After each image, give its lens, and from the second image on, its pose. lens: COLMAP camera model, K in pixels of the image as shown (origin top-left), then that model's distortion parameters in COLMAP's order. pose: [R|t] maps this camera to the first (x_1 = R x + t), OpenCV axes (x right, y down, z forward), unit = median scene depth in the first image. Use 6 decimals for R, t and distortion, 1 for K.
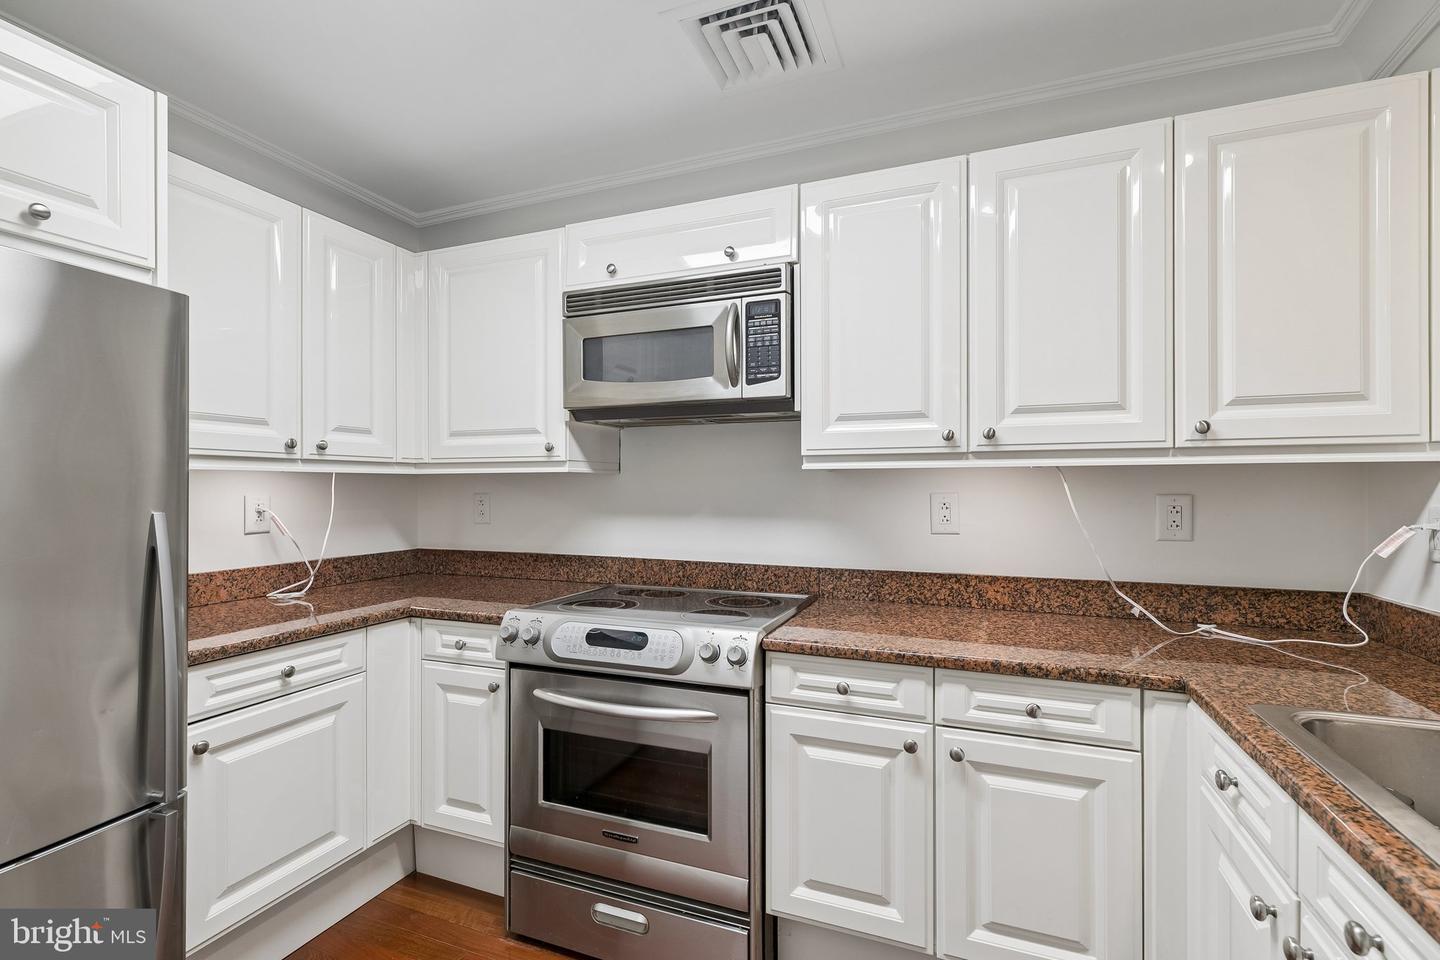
lens RADIAL K [[664.5, 0, 707.8], [0, 664.5, 491.0], [0, 0, 1]] dist [0.010499, -0.001089]
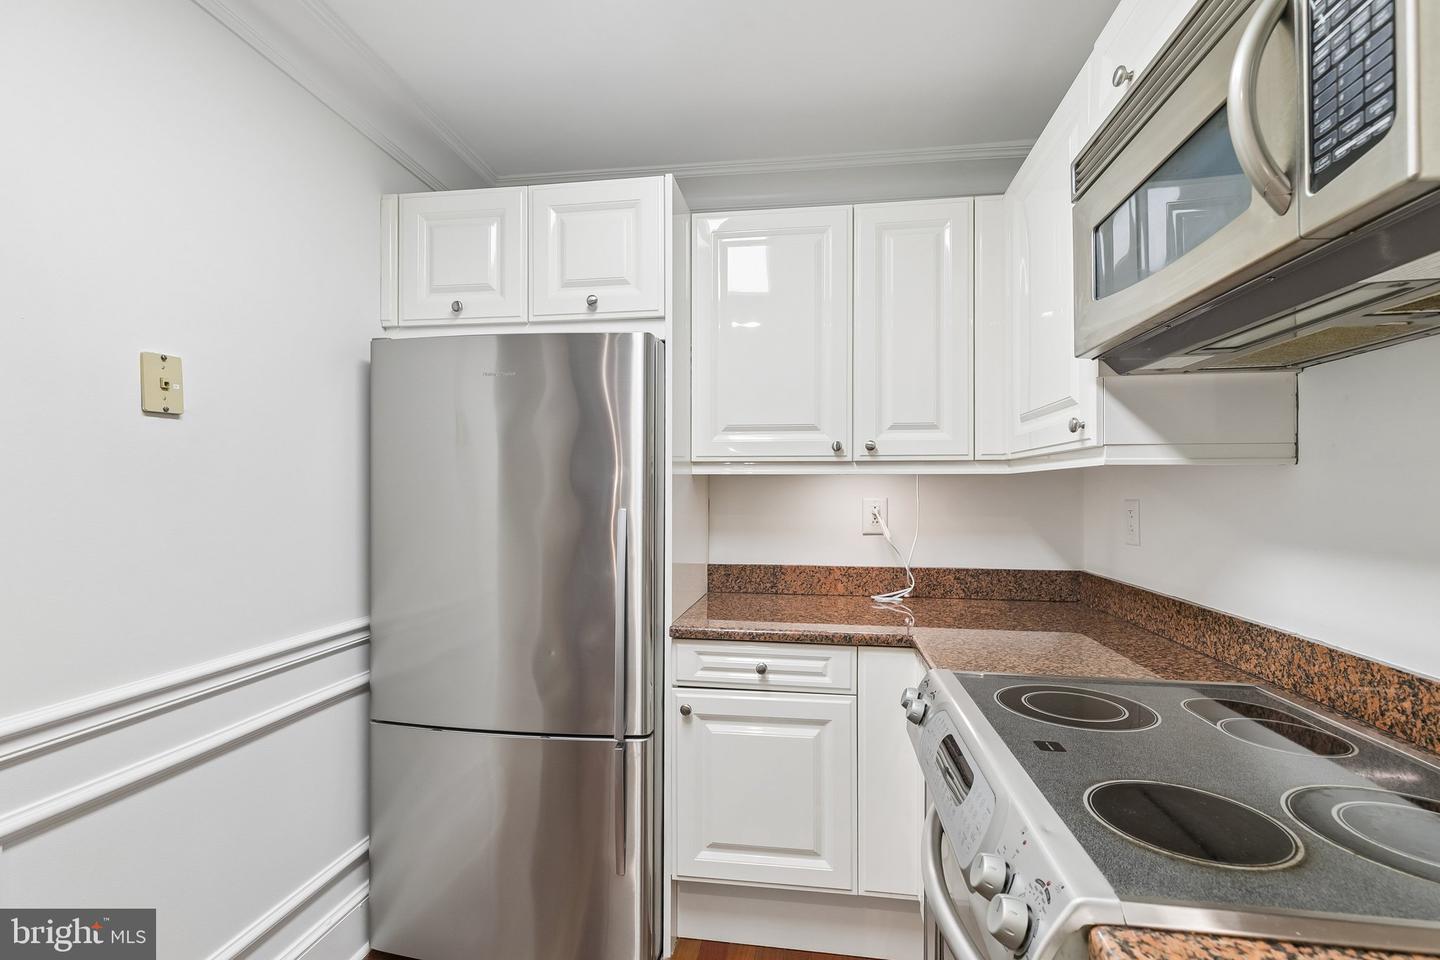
lens RADIAL K [[664.5, 0, 707.8], [0, 664.5, 491.0], [0, 0, 1]] dist [0.010499, -0.001089]
pose [[0.237603, 0.003464, -0.971356, 0.273932], [-0.008348, 0.999964, 0.001524, -0.003656], [0.971327, 0.007747, 0.237623, 0.525244]]
